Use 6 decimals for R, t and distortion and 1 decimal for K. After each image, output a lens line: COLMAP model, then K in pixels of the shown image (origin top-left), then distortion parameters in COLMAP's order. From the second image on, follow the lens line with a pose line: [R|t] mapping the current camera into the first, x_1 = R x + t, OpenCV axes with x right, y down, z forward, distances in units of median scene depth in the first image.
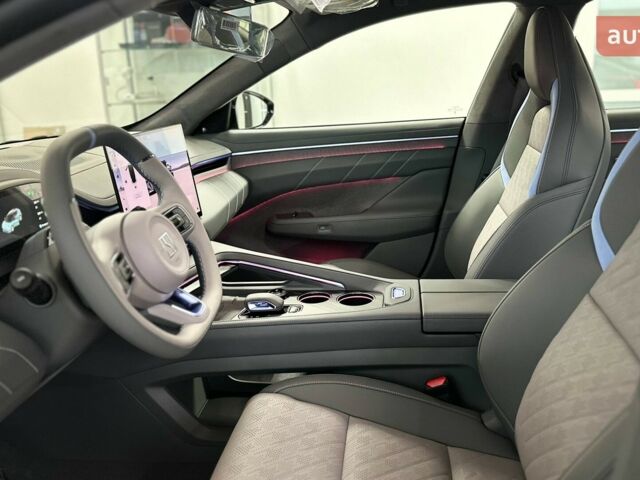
lens RADIAL K [[599.1, 0, 320.0], [0, 599.1, 240.0], [0, 0, 1]] dist [0.013219, -0.000898]
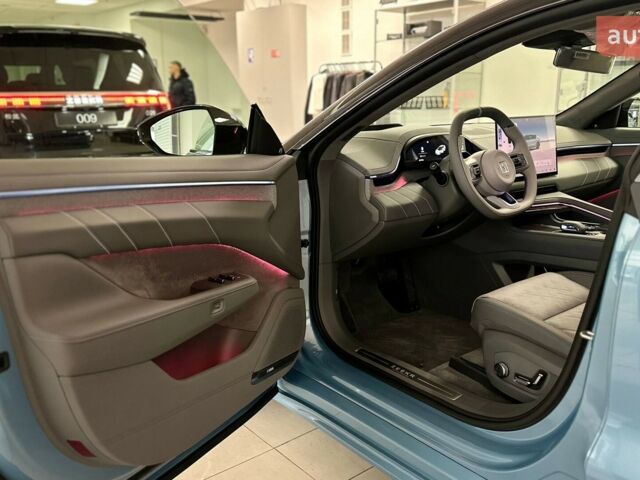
lens RADIAL K [[599.1, 0, 320.0], [0, 599.1, 240.0], [0, 0, 1]] dist [0.013219, -0.000898]
pose [[0.722633, 0.186054, -0.665722, 0.495805], [-0.199440, 0.978256, 0.056911, 0.184992], [0.661835, 0.091645, 0.744027, -0.634009]]
